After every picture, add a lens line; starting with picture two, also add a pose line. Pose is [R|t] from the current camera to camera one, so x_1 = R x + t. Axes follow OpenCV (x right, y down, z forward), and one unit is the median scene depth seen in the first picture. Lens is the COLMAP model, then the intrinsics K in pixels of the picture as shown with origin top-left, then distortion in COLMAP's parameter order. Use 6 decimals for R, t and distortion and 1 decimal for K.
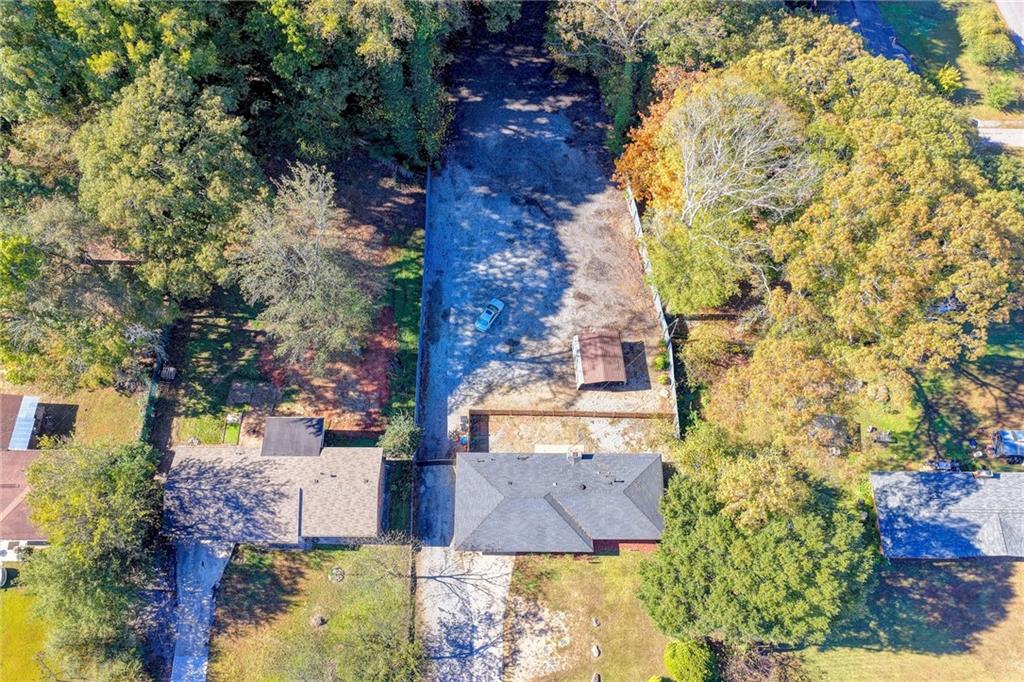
lens RADIAL K [[843.5, 0, 517.9], [0, 843.5, 340.4], [0, 0, 1]] dist [-0.009713, 0.036490]
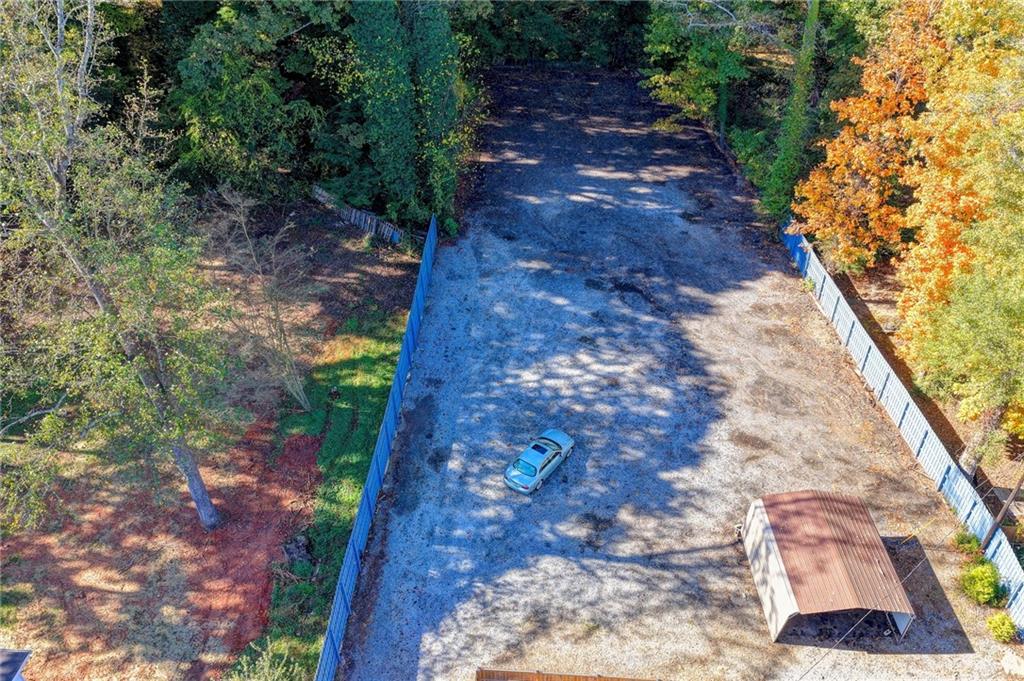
lens RADIAL K [[843.5, 0, 517.0], [0, 843.5, 334.8], [0, 0, 1]] dist [-0.009713, 0.036490]
pose [[0.998405, 0.031509, -0.046841, -0.029333], [-0.049633, 0.885273, -0.462416, 0.116734], [0.026897, 0.464003, 0.885425, 0.604305]]
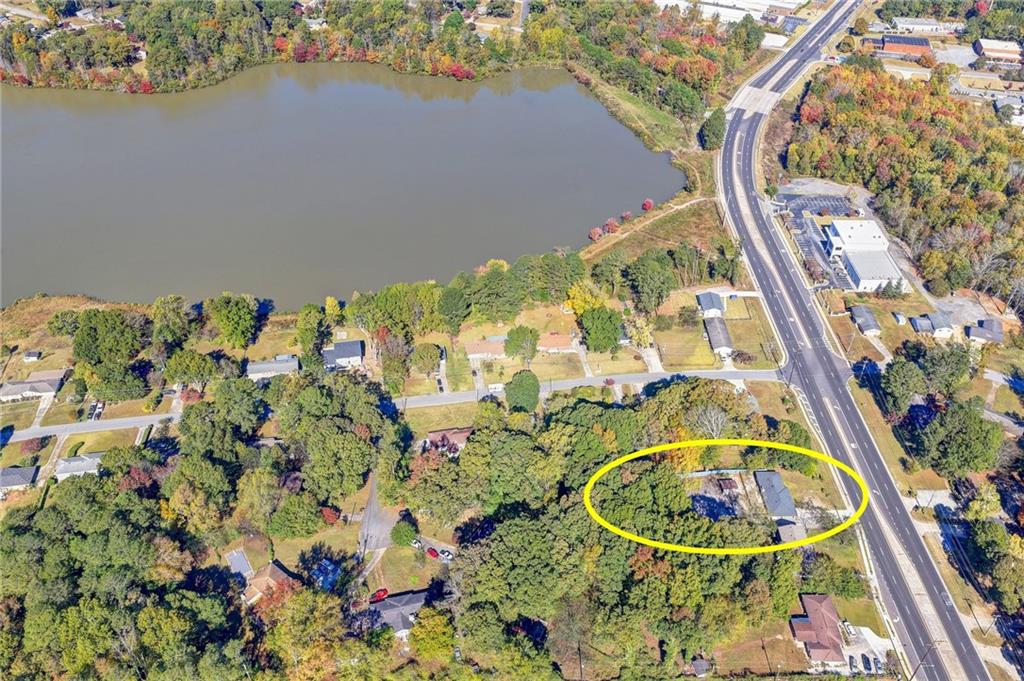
lens RADIAL K [[843.5, 0, 513.1], [0, 843.5, 341.7], [0, 0, 1]] dist [-0.009713, 0.036490]
pose [[-0.011709, -0.616515, 0.787256, -2.136527], [0.911702, 0.316775, 0.261634, -1.785667], [-0.410684, 0.720807, 0.558369, -0.904188]]
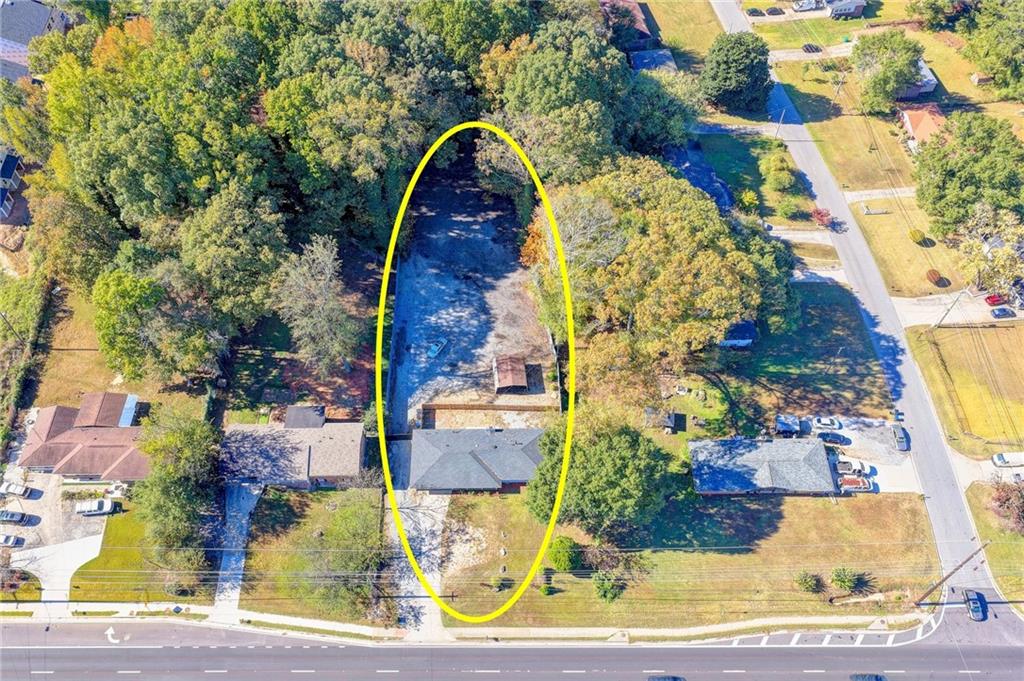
lens RADIAL K [[843.5, 0, 518.8], [0, 843.5, 339.8], [0, 0, 1]] dist [-0.009713, 0.036490]
pose [[0.999803, -0.012474, 0.015461, 0.089816], [0.015150, 0.982198, -0.187238, 0.243928], [-0.012850, 0.187435, 0.982193, -0.482324]]
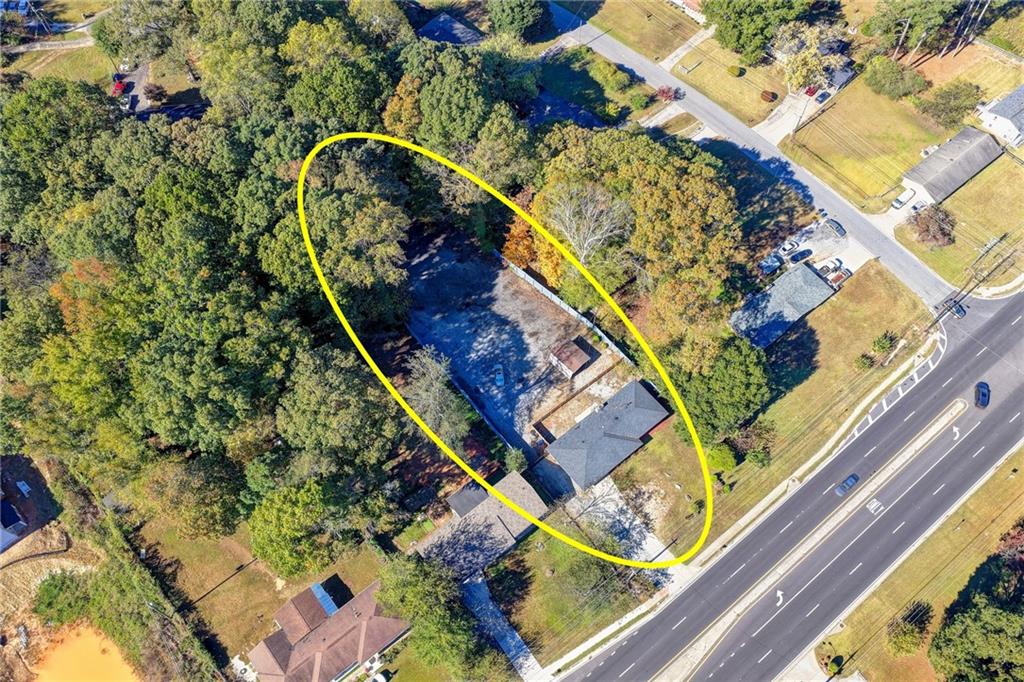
lens RADIAL K [[843.5, 0, 512.0], [0, 843.5, 341.3], [0, 0, 1]] dist [-0.009713, 0.036490]
pose [[0.773025, -0.562872, 0.292587, -0.460273], [0.578560, 0.814718, 0.038761, -0.133742], [-0.260194, 0.139316, 0.955453, -0.569522]]
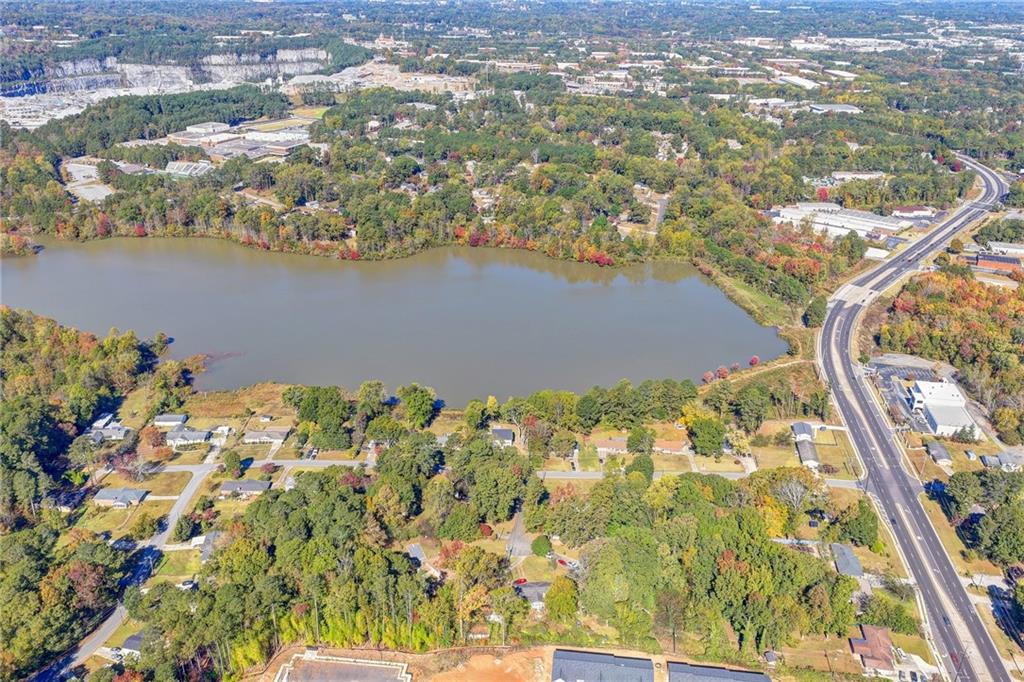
lens RADIAL K [[843.5, 0, 515.0], [0, 843.5, 332.9], [0, 0, 1]] dist [-0.009713, 0.036490]
pose [[0.151625, -0.376168, 0.914061, -3.375596], [0.897522, 0.439799, 0.032111, -1.802876], [-0.414082, 0.815521, 0.404304, -0.892764]]
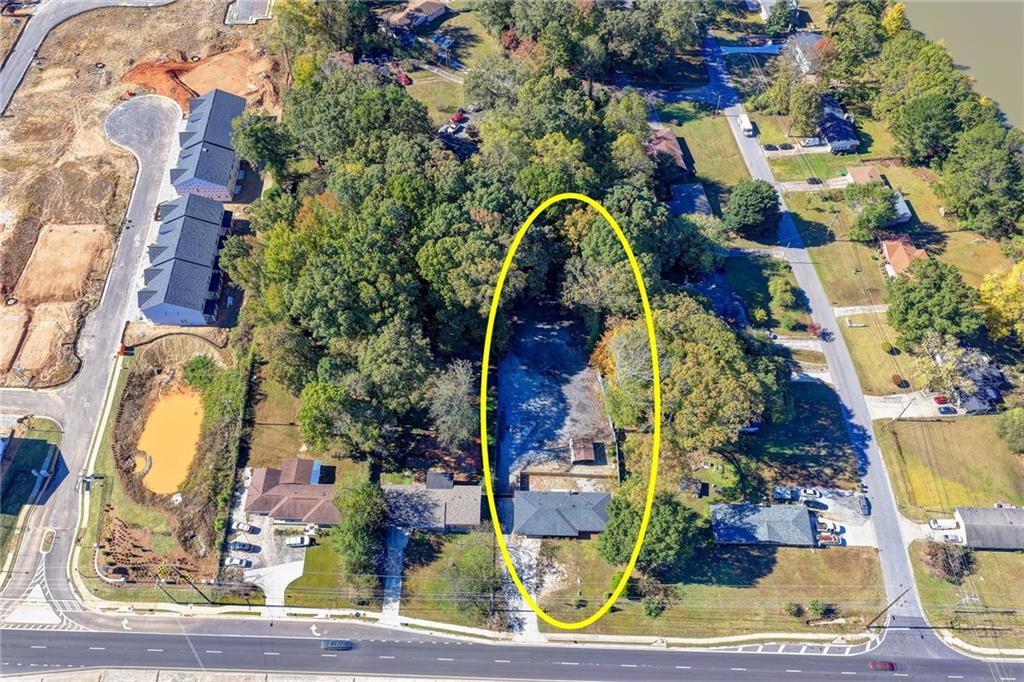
lens RADIAL K [[843.5, 0, 521.1], [0, 843.5, 340.2], [0, 0, 1]] dist [-0.009713, 0.036490]
pose [[0.999893, 0.014639, 0.000501, -0.058031], [-0.014290, 0.982440, -0.186032, 0.144896], [-0.003215, 0.186005, 0.982544, -1.084984]]
